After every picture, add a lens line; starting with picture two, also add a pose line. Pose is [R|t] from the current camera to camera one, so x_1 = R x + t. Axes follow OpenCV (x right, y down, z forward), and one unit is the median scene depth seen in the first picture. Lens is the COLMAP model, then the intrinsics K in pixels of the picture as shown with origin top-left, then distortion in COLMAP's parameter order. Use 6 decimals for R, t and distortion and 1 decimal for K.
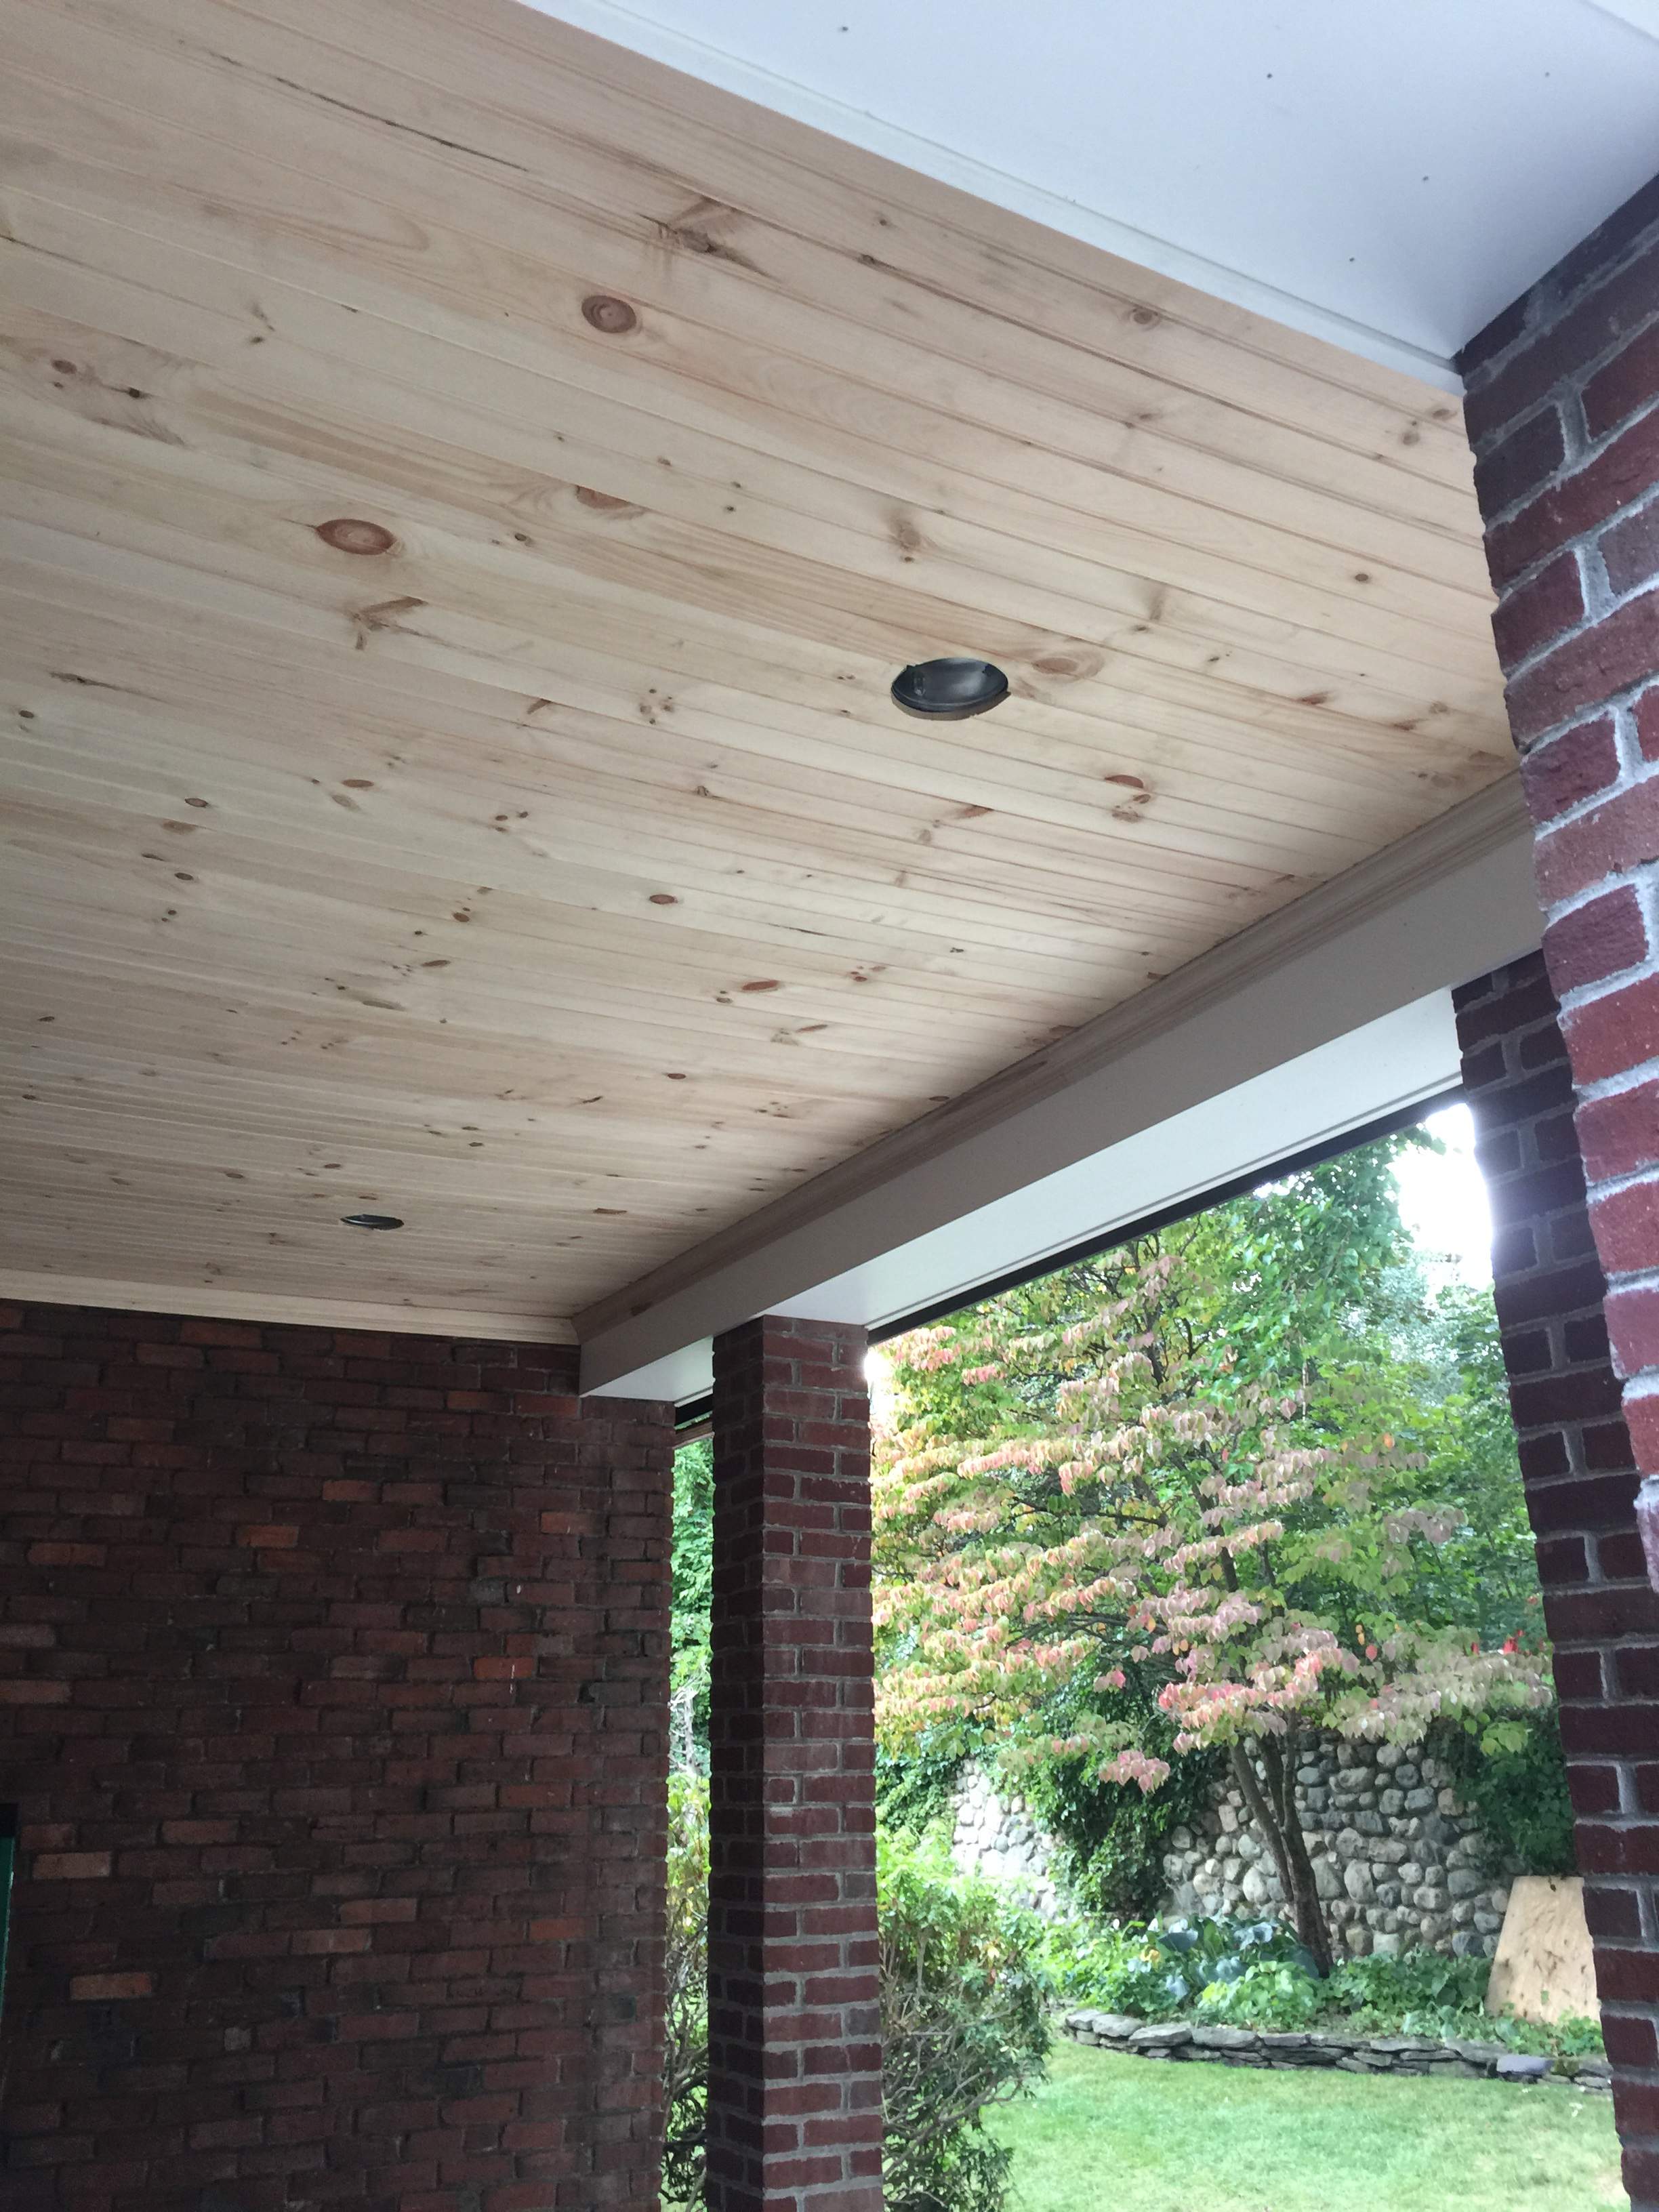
lens RADIAL K [[1886.2, 0, 822.1], [0, 1886.2, 1087.6], [0, 0, 1]] dist [0.091790, -0.121949]
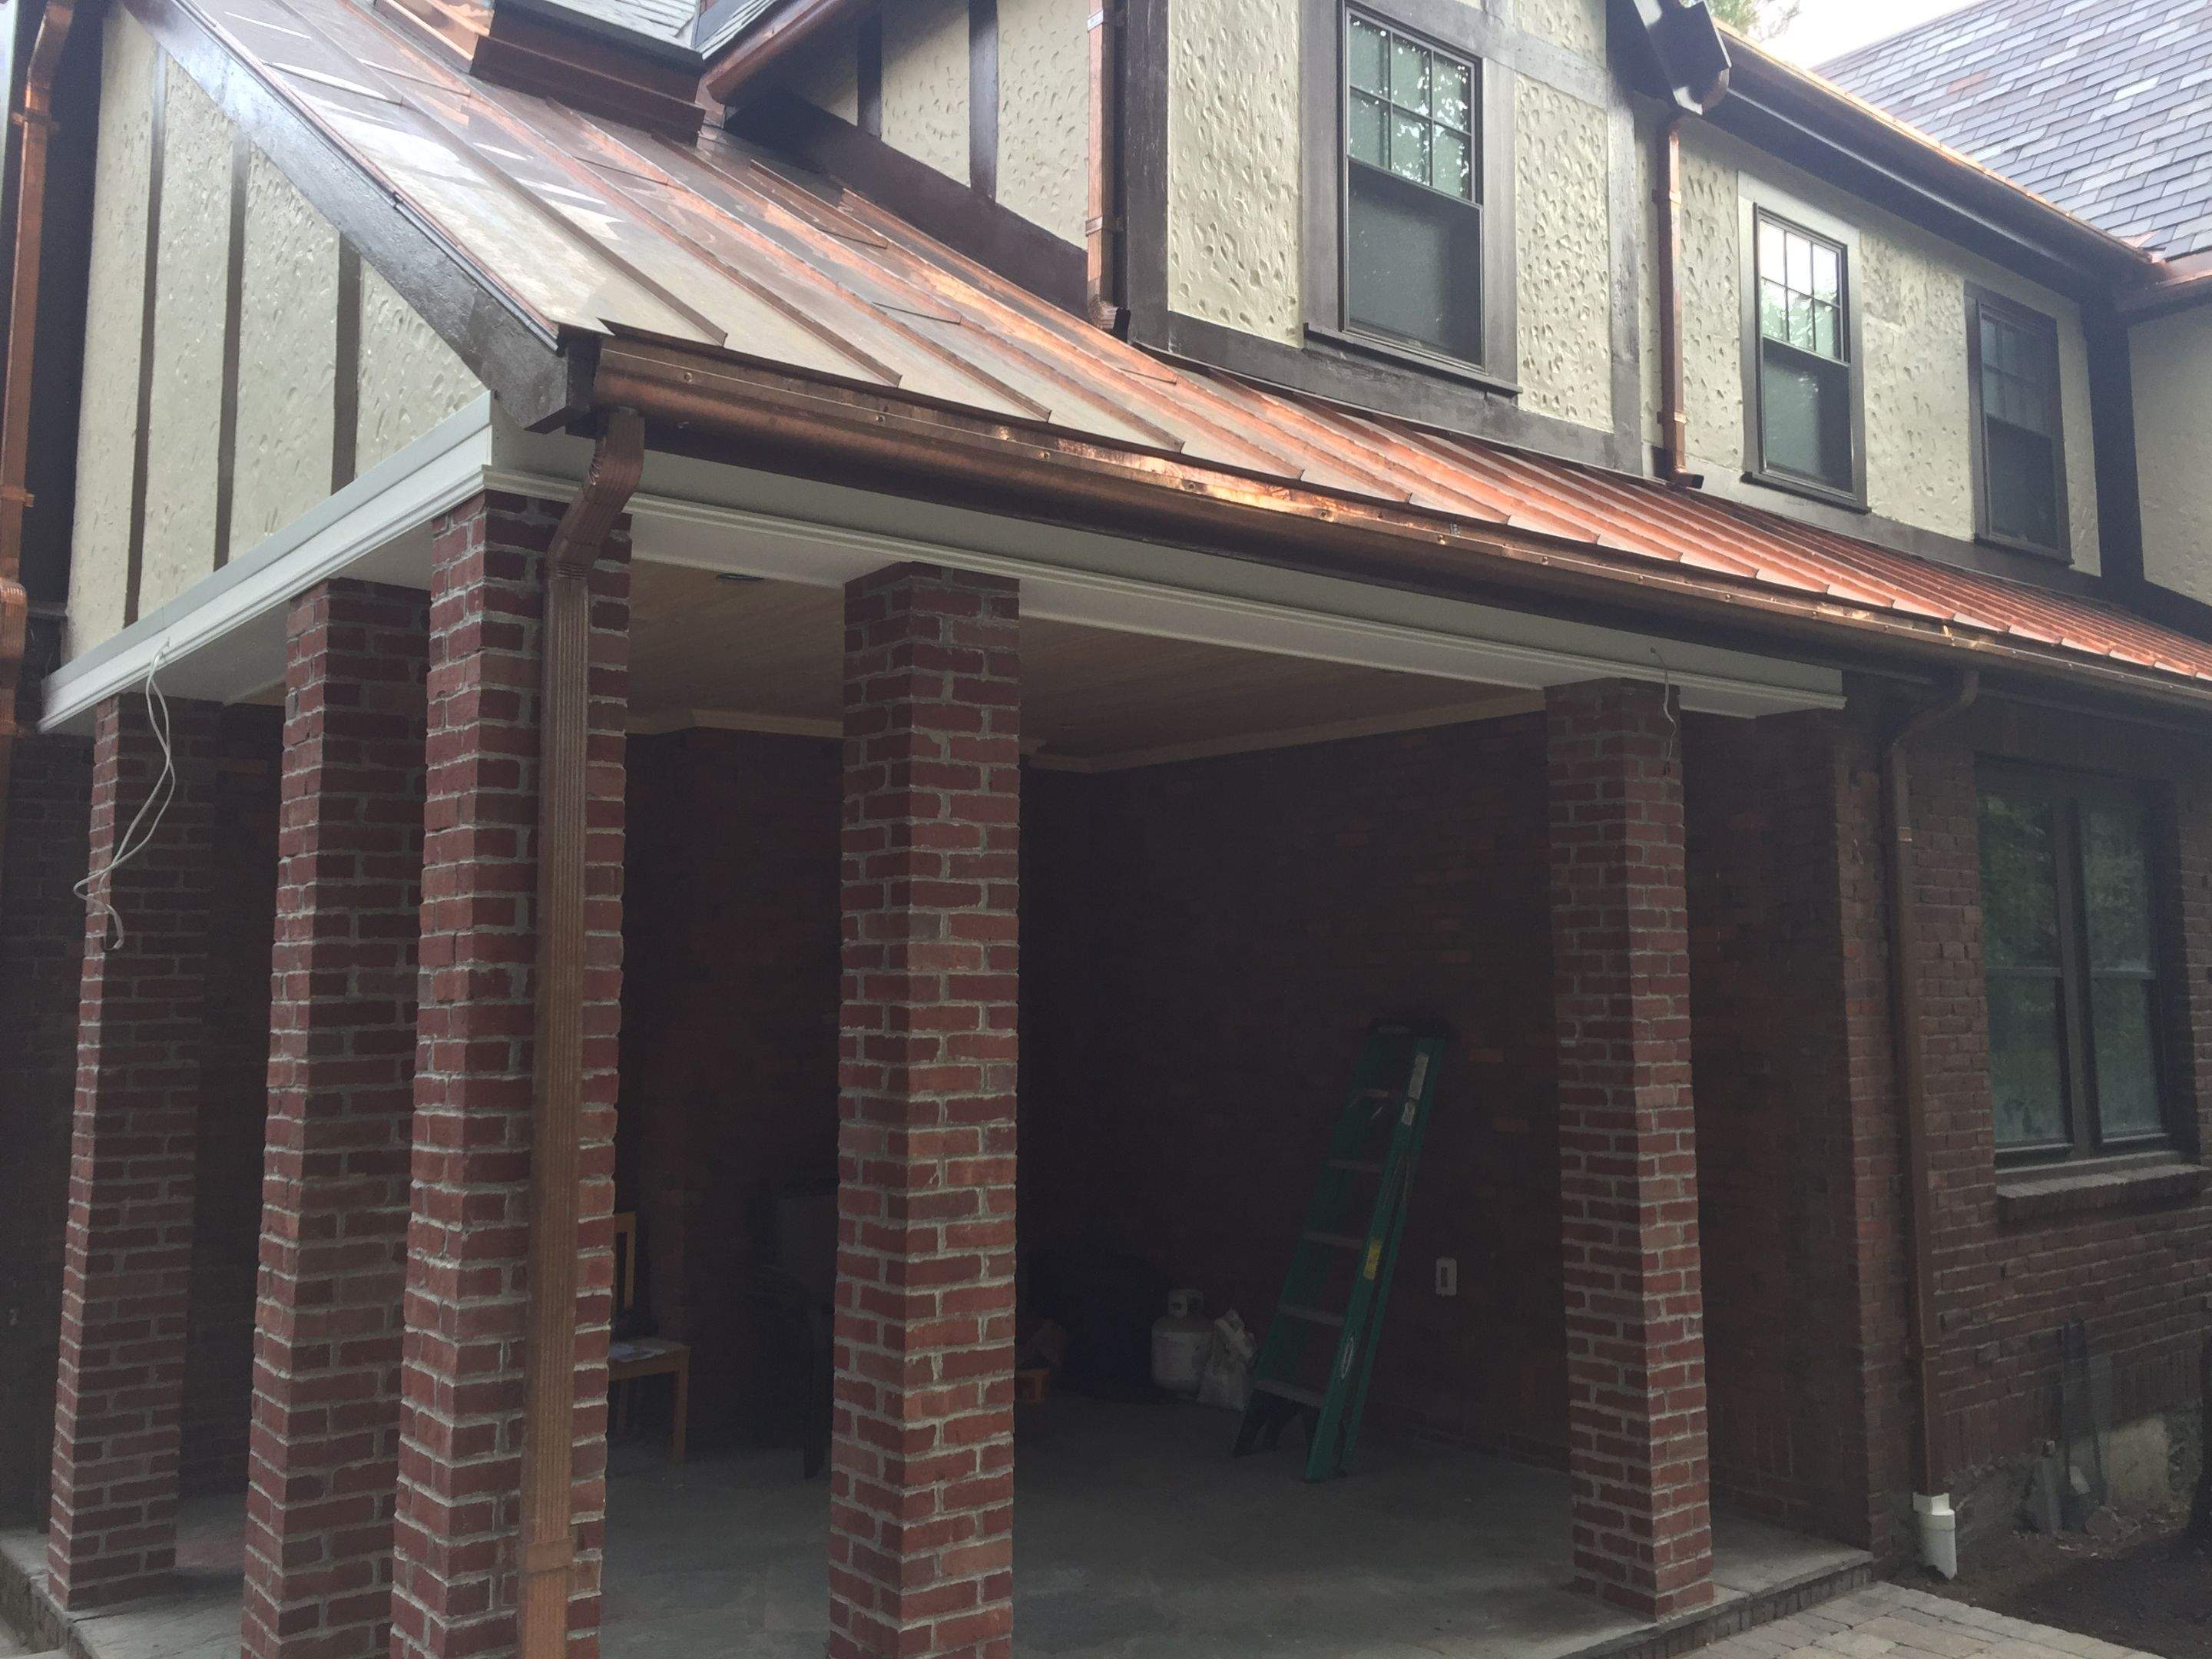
lens RADIAL K [[1886.3, 0, 1085.9], [0, 1886.3, 792.4], [0, 0, 1]] dist [0.074254, -0.099878]
pose [[0.193124, -0.089286, -0.977103, 1.116049], [0.335687, 0.941767, -0.019709, 0.102645], [0.921964, -0.324195, 0.211851, 0.388306]]
